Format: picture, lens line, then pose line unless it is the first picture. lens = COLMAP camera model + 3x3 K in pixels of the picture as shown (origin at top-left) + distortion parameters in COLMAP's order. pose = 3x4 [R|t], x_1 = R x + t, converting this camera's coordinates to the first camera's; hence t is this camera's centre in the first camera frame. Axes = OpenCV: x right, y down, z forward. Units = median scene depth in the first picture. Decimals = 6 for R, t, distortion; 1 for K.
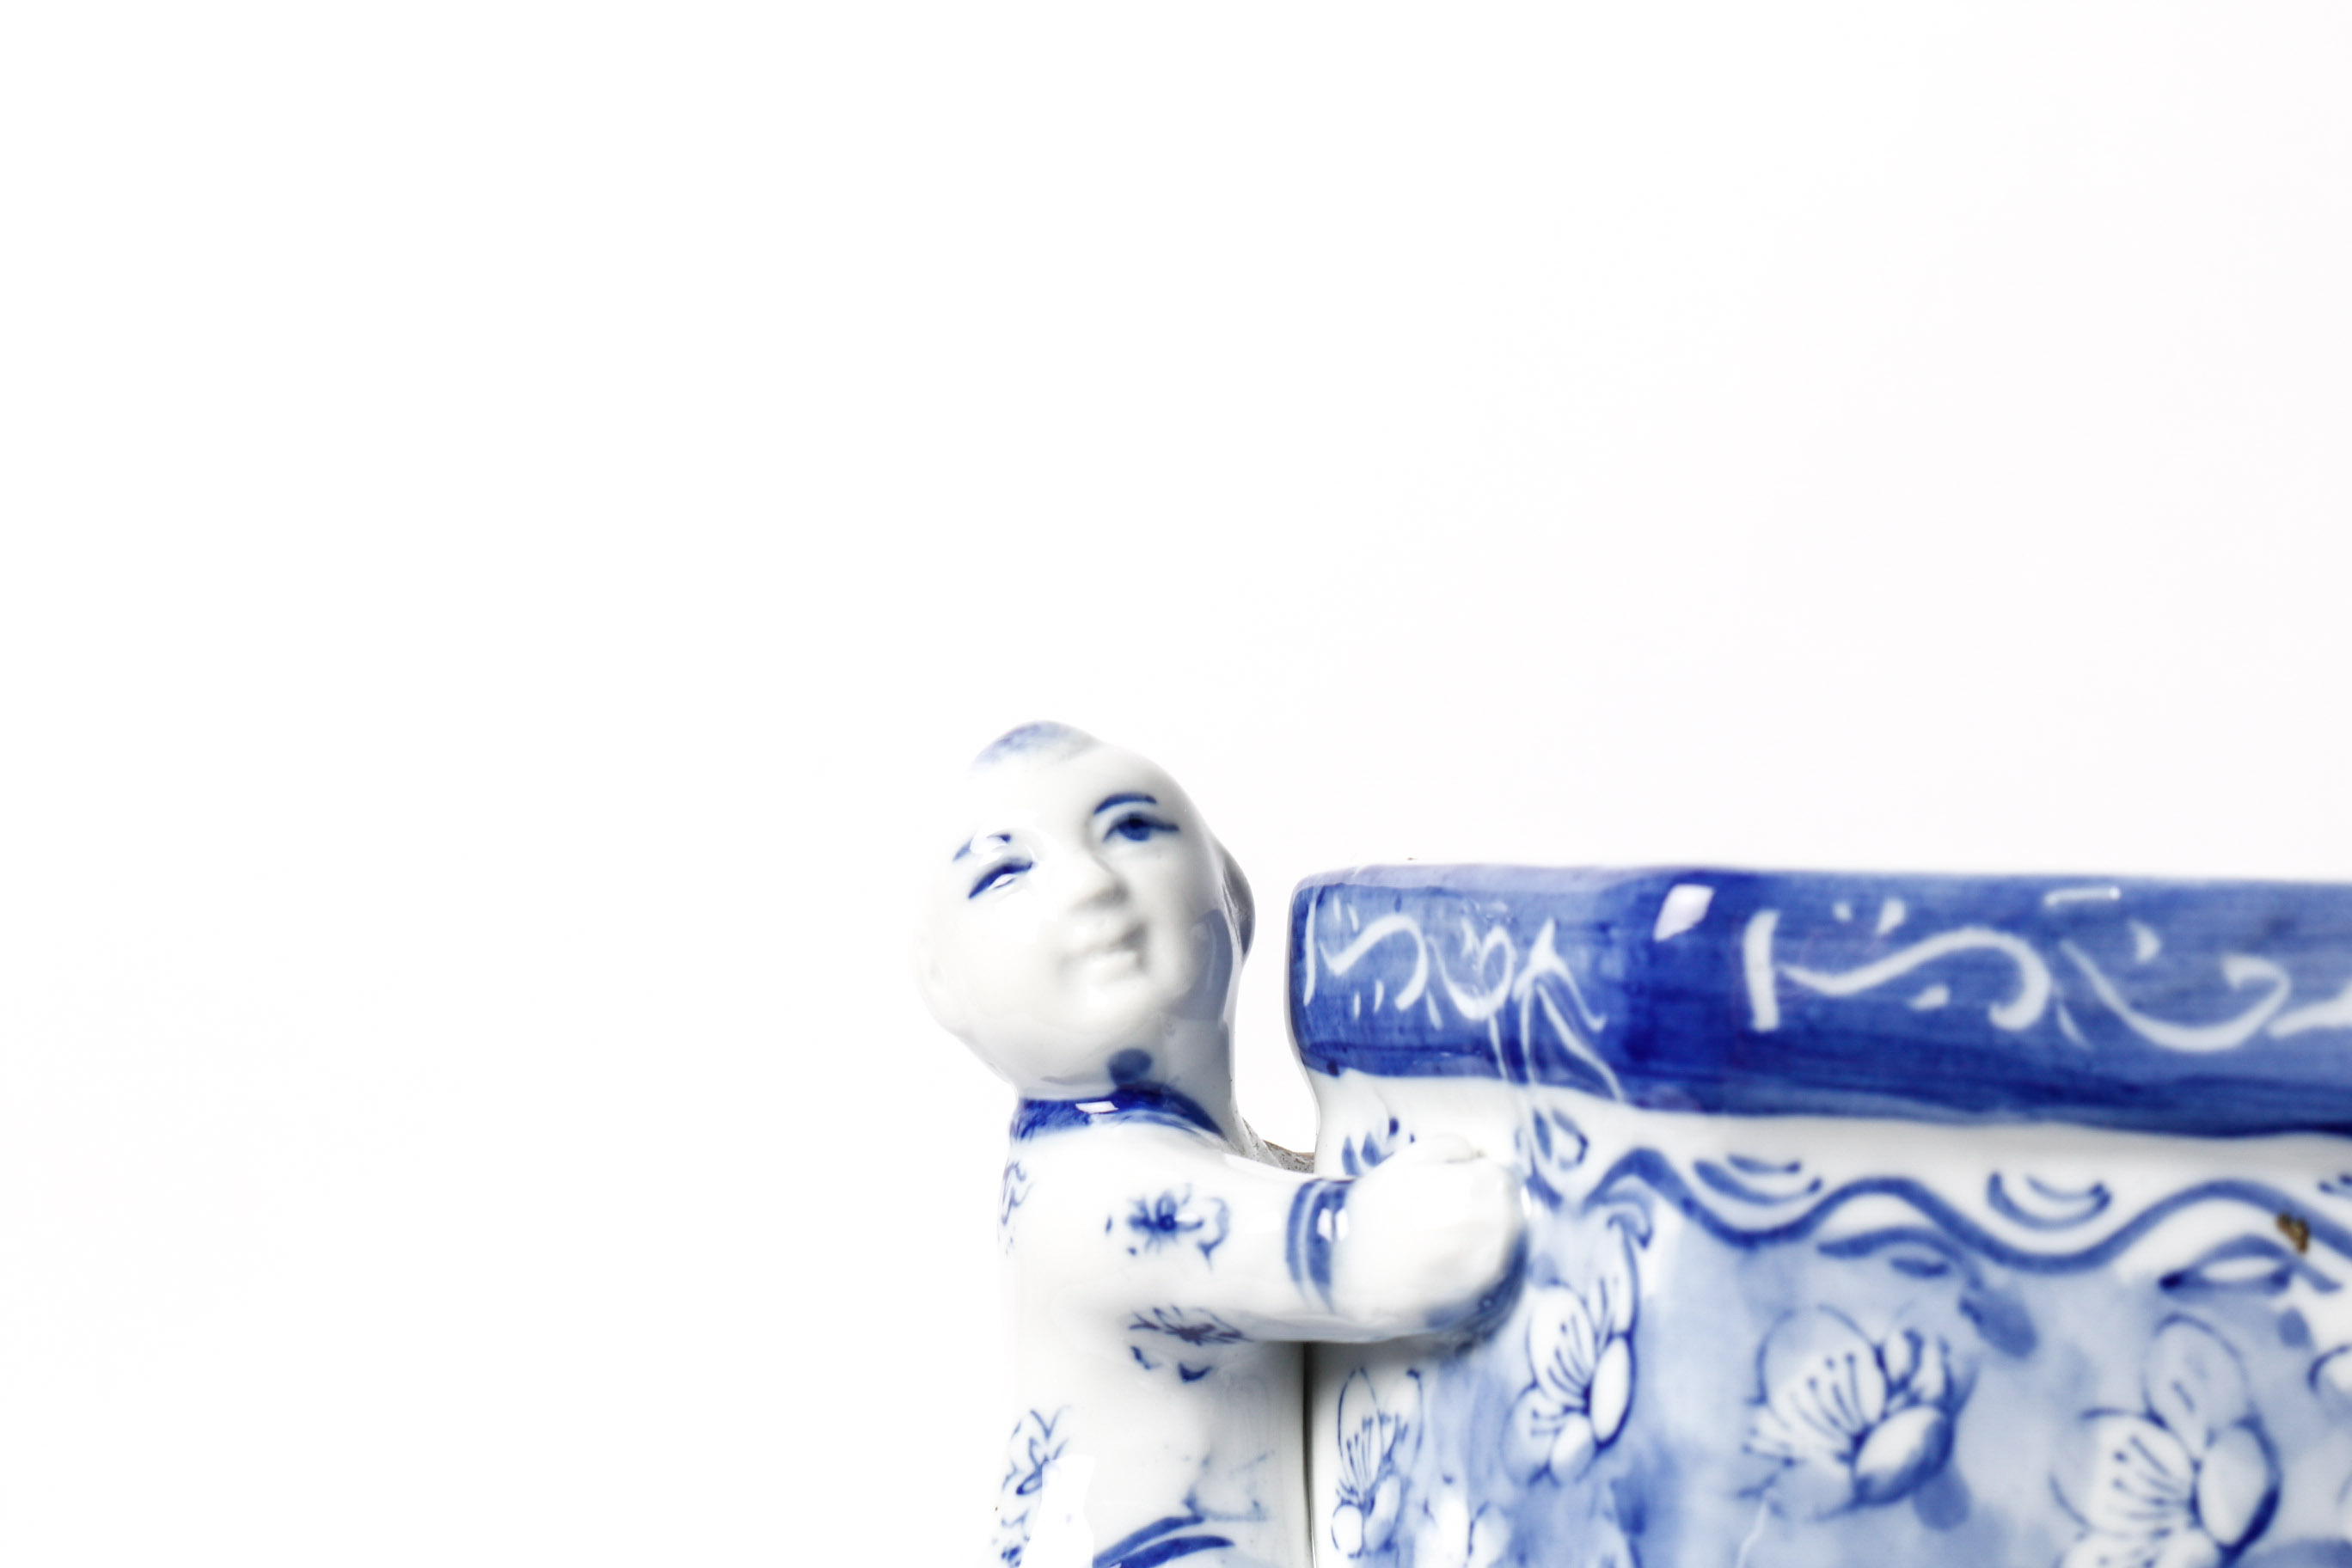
lens RADIAL K [[4977.8, 0, 1172.4], [0, 4977.8, 791.7], [0, 0, 1]] dist [-0.026020, 0.000000]
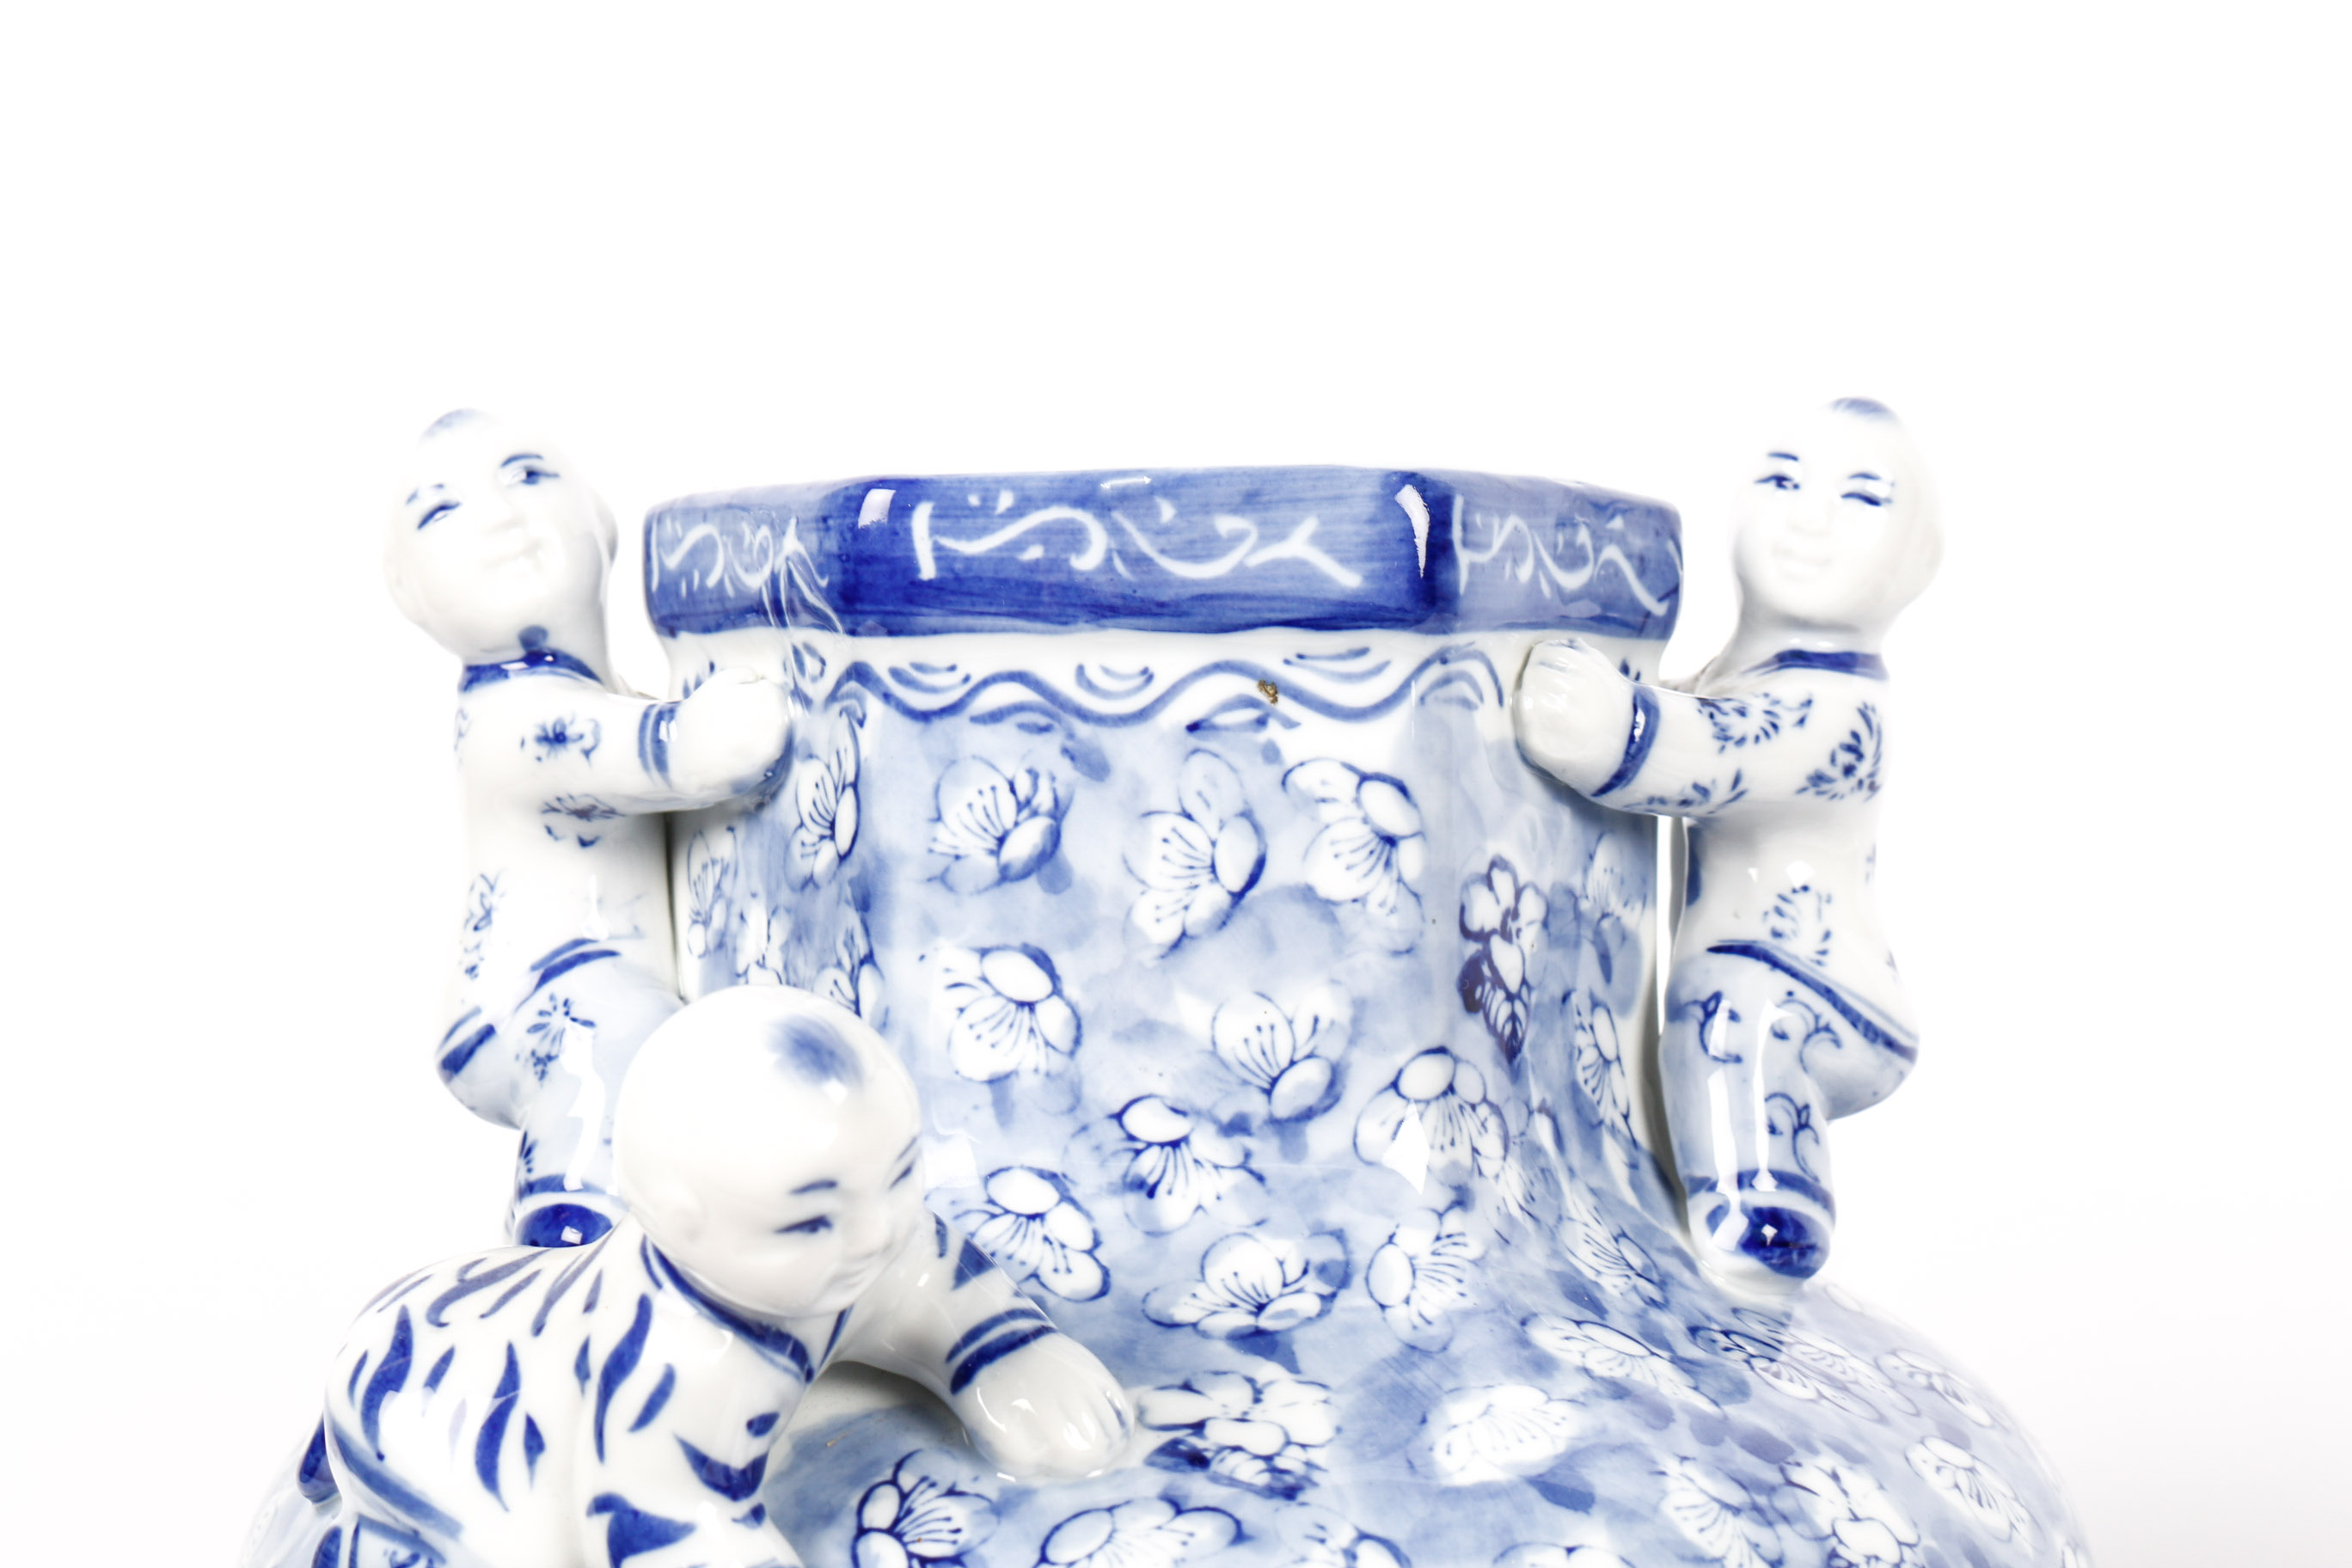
lens RADIAL K [[4282.8, 0, 1181.8], [0, 4282.8, 769.6], [0, 0, 1]] dist [-0.018887, 0.000000]
pose [[0.993406, -0.051485, 0.102443, 0.057535], [0.045412, 0.997119, 0.060758, 0.029293], [-0.105276, -0.055705, 0.992882, -0.327931]]
